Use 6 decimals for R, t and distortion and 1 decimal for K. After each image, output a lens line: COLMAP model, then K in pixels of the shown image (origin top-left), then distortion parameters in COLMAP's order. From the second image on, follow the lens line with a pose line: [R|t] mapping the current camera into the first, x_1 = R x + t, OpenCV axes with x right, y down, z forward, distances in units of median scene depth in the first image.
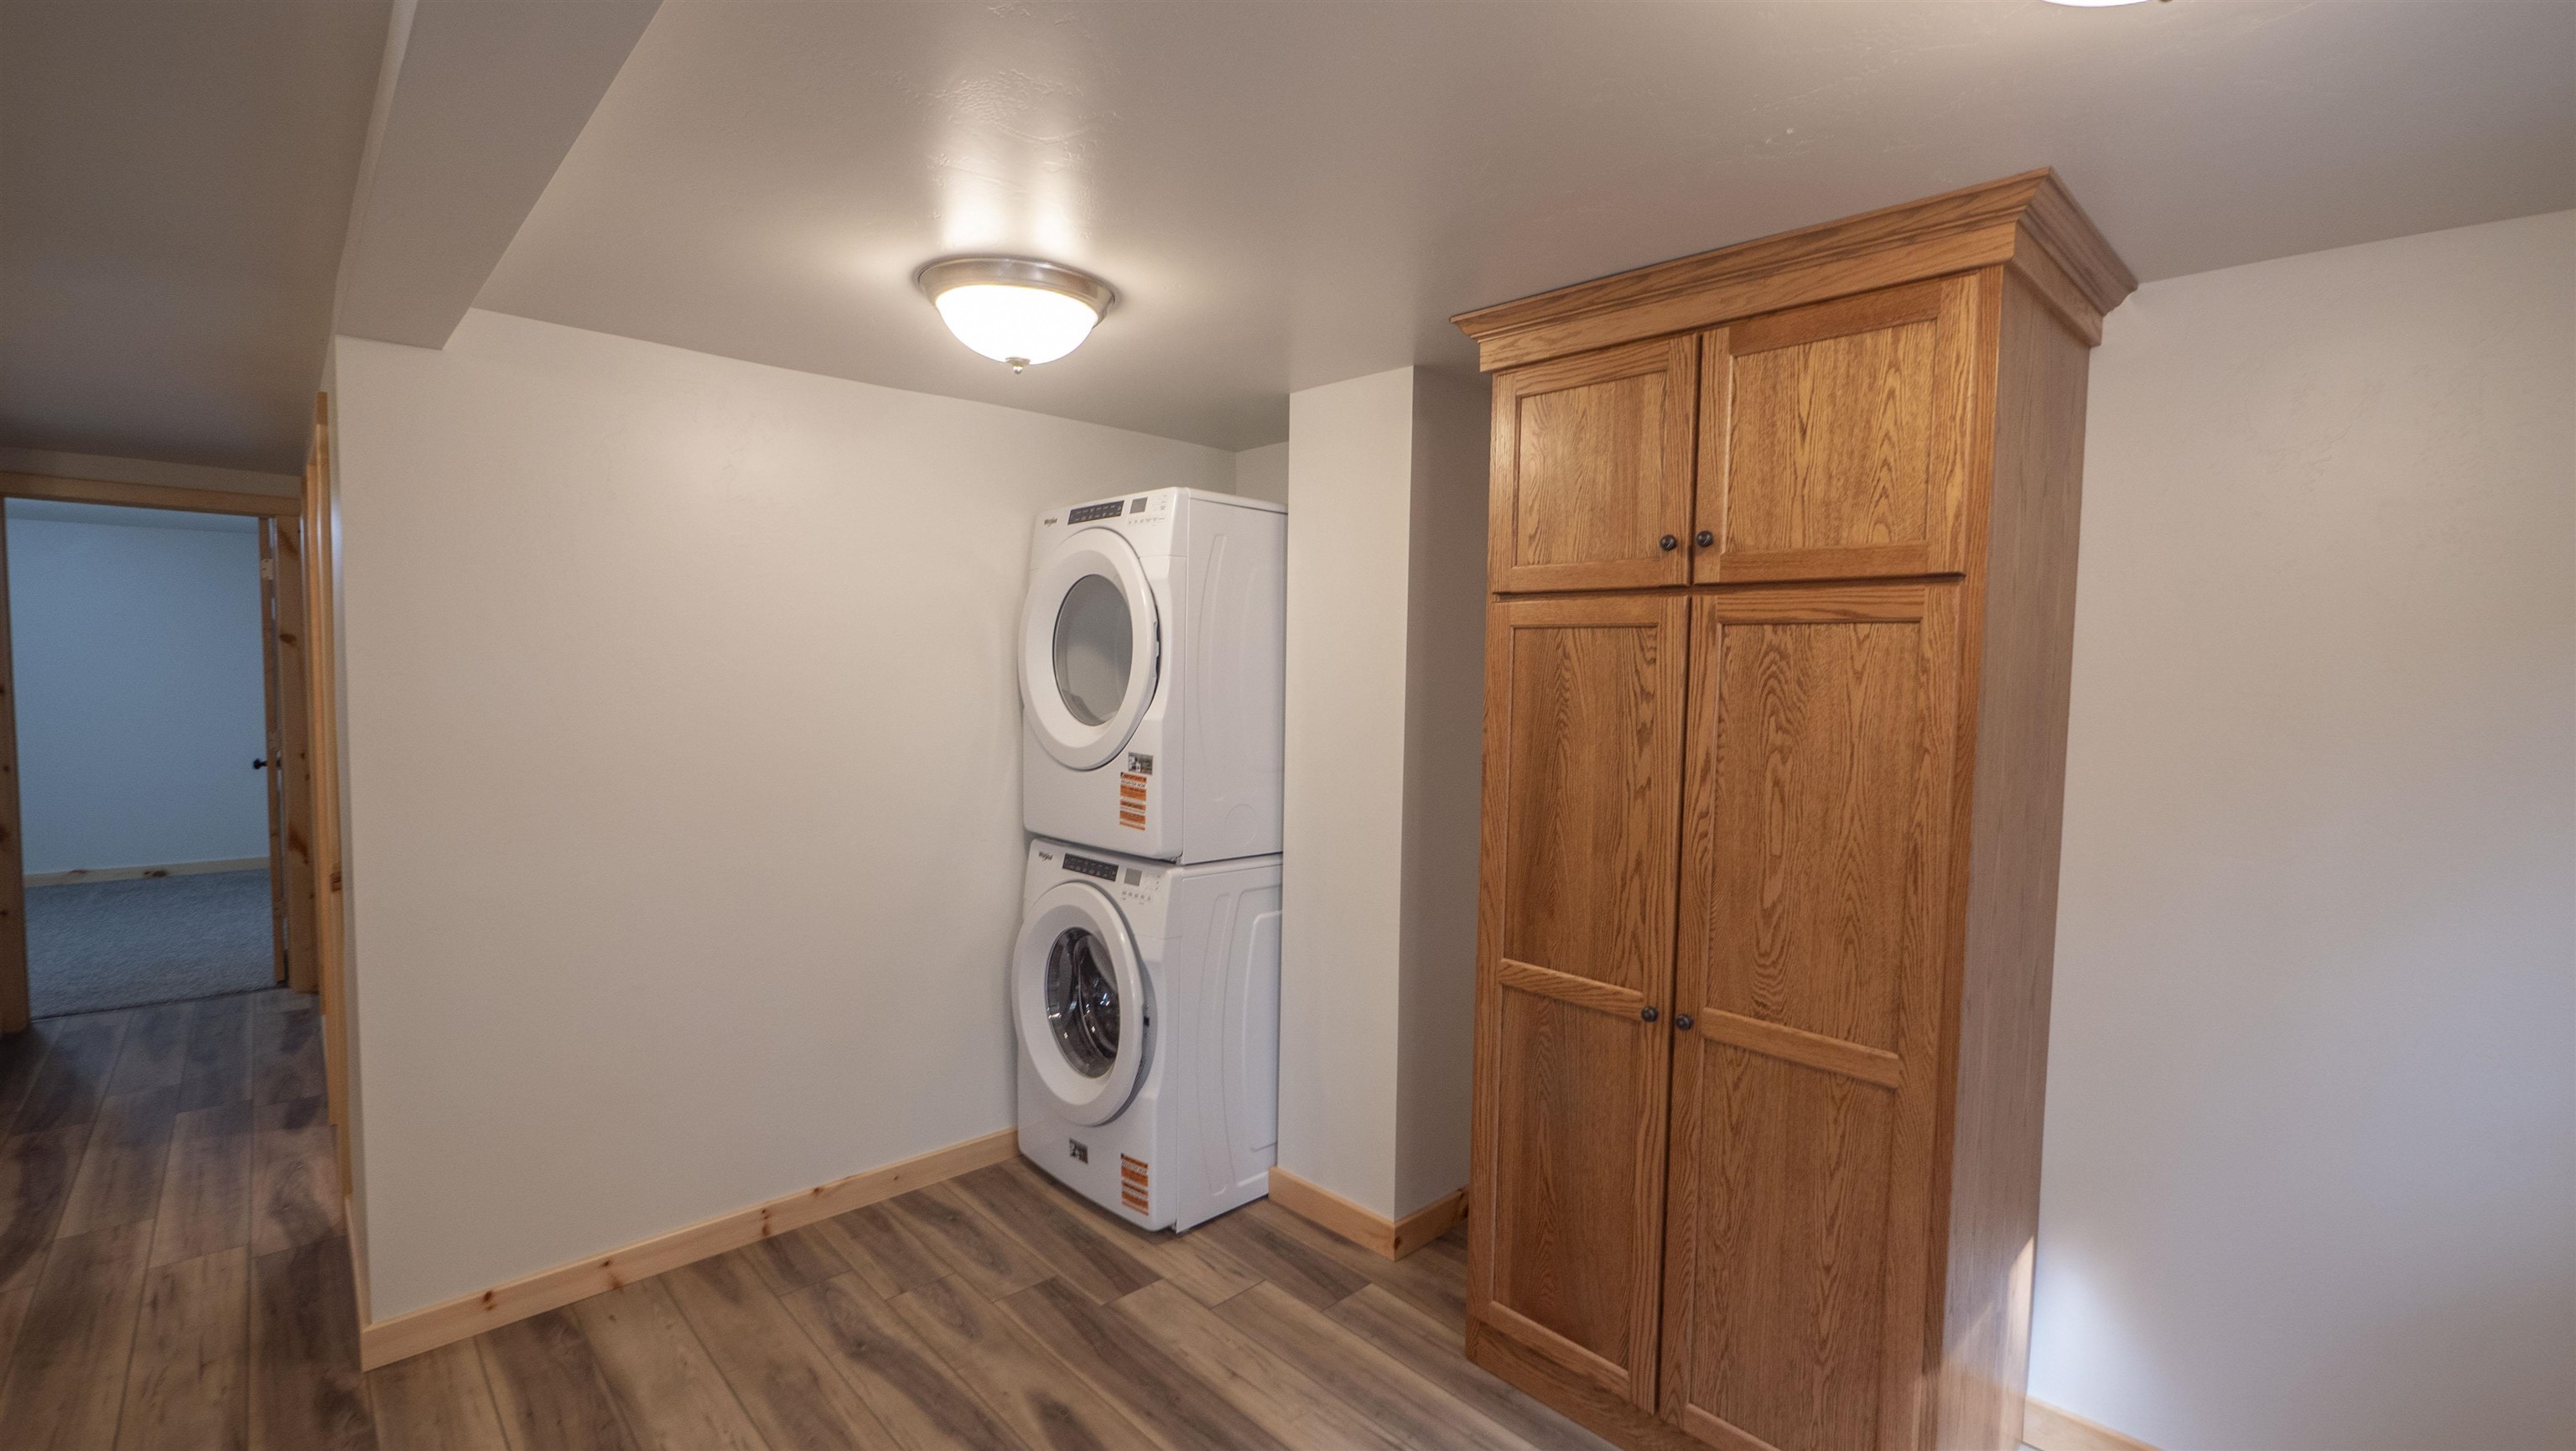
lens RADIAL K [[1084.1, 0, 1302.1], [0, 1084.1, 732.8], [0, 0, 1]] dist [-0.001954, -0.000335]
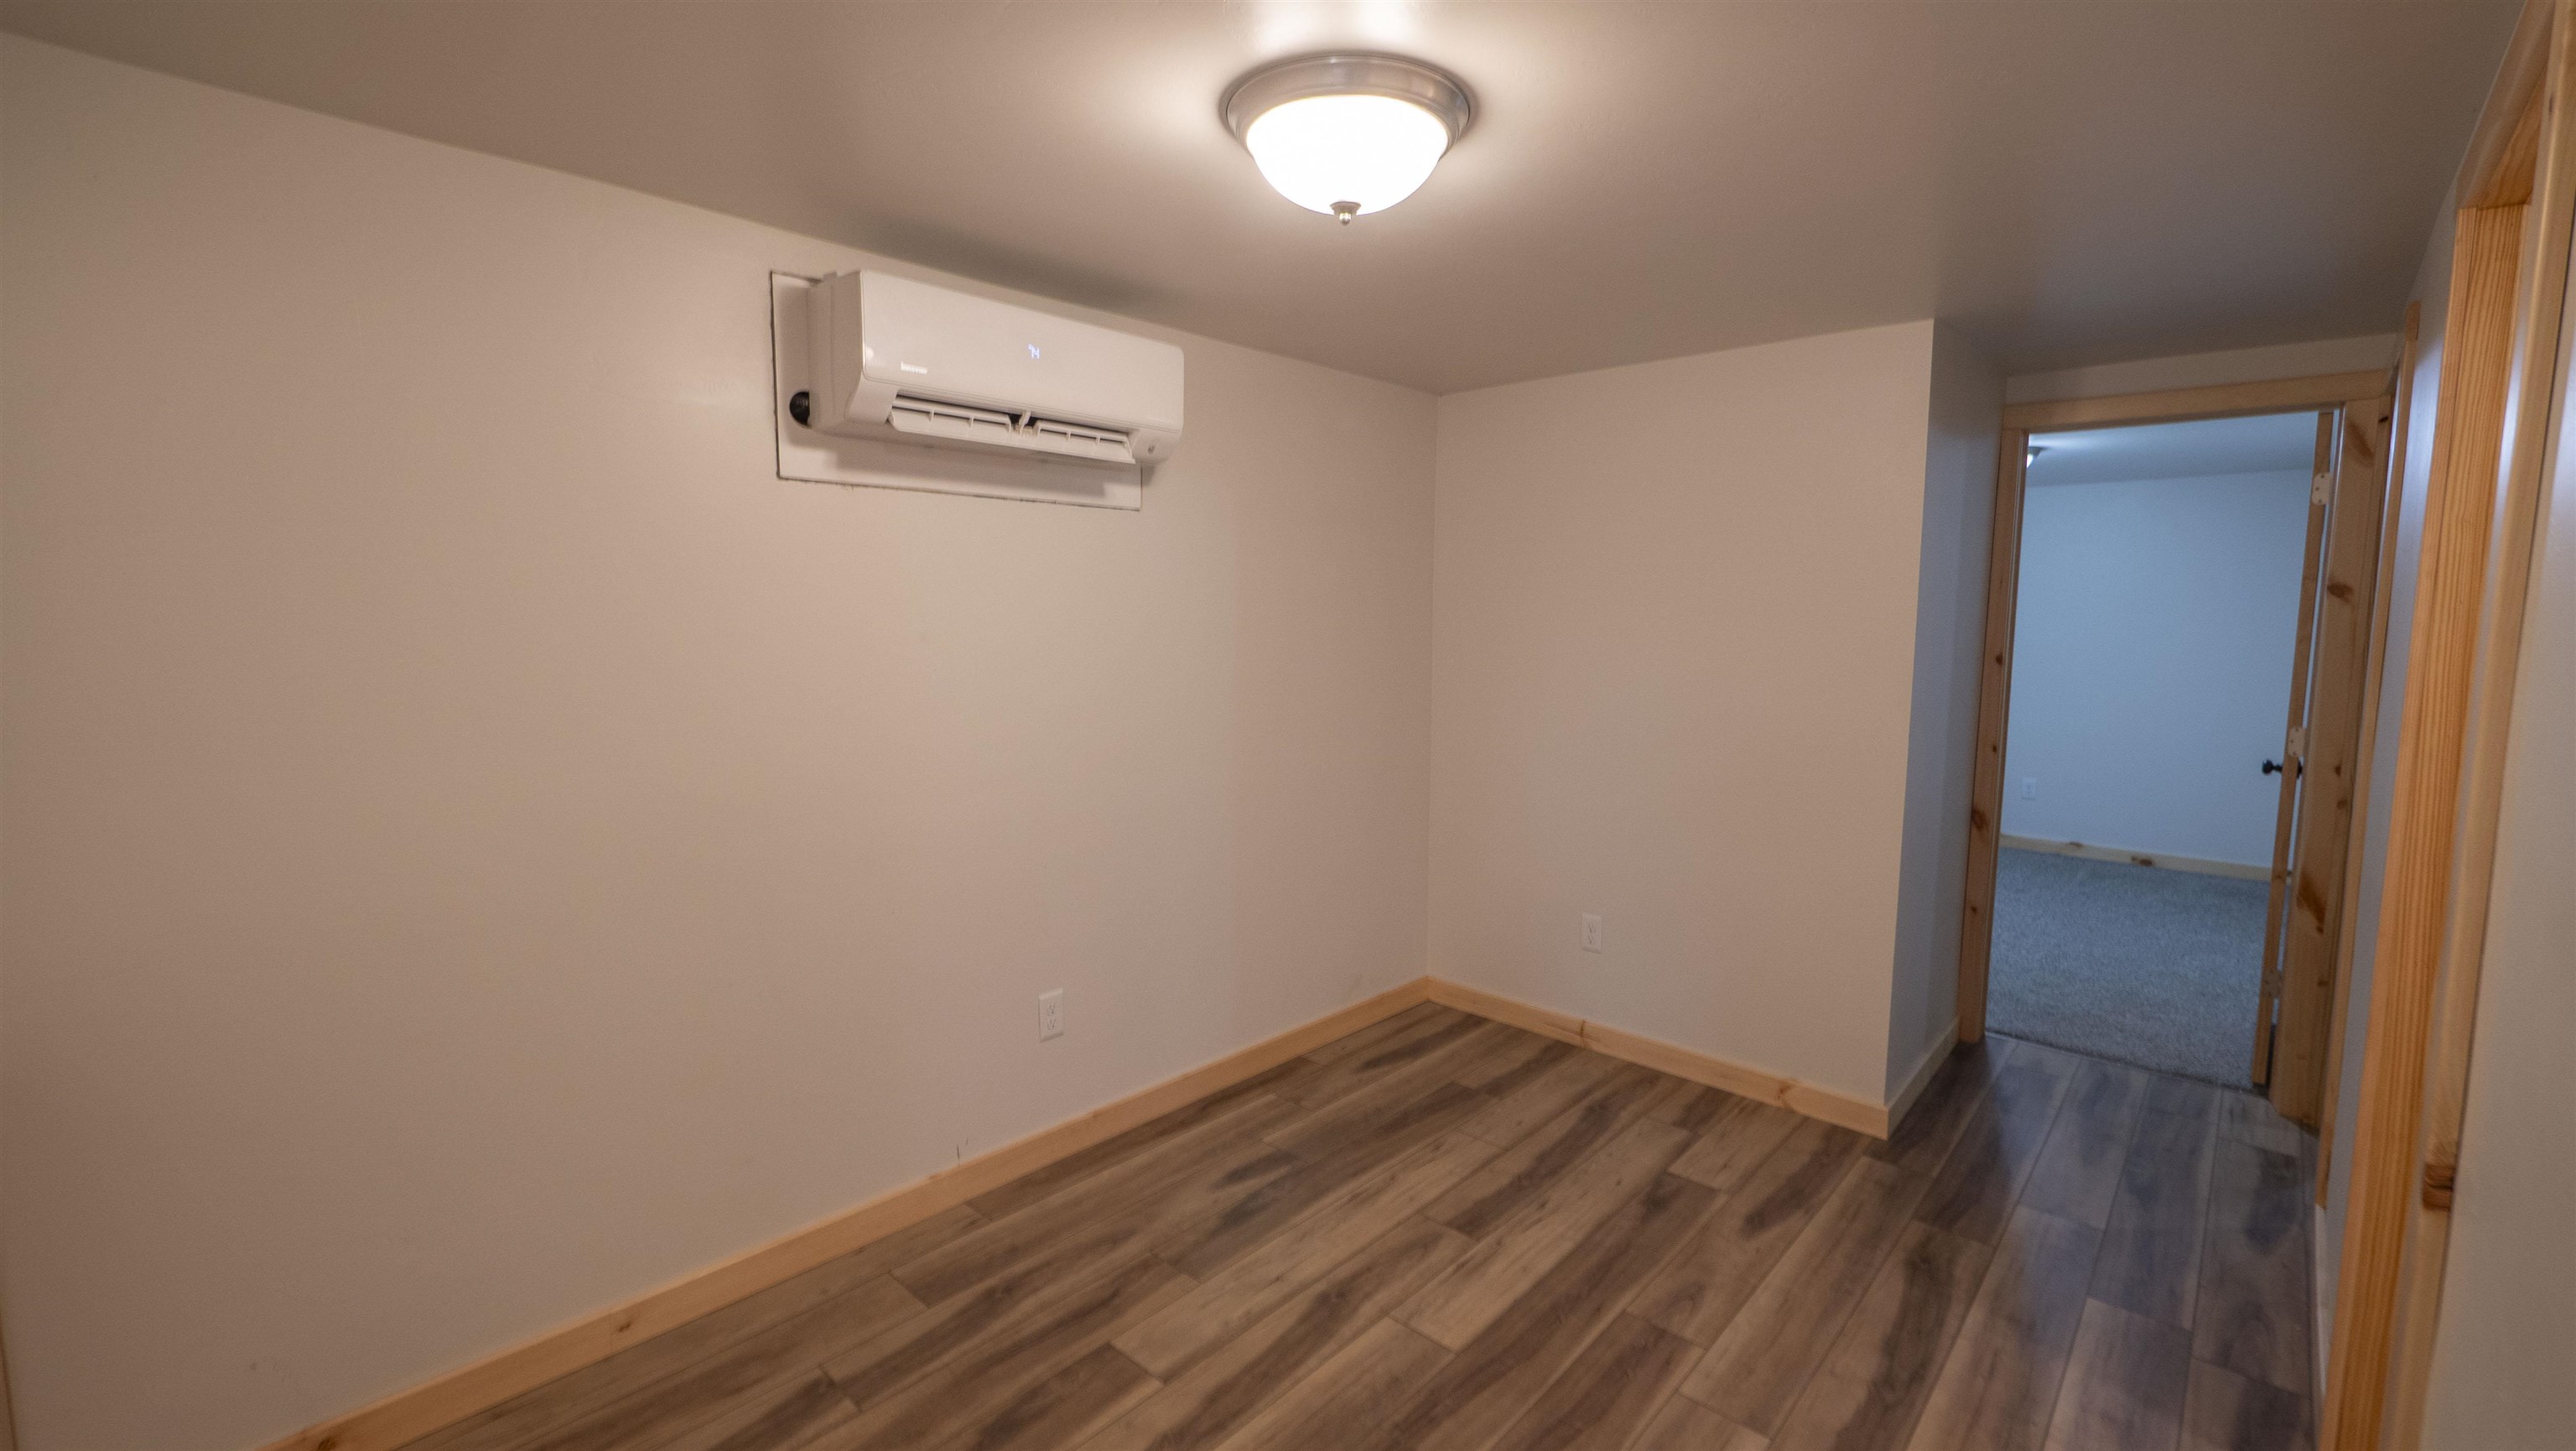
lens RADIAL K [[1084.1, 0, 1302.1], [0, 1084.1, 732.8], [0, 0, 1]] dist [-0.001954, -0.000335]
pose [[0.074130, 0.088829, -0.993285, -0.334427], [-0.059850, 0.994626, 0.084482, -0.018744], [0.995451, 0.053186, 0.079048, 0.335865]]
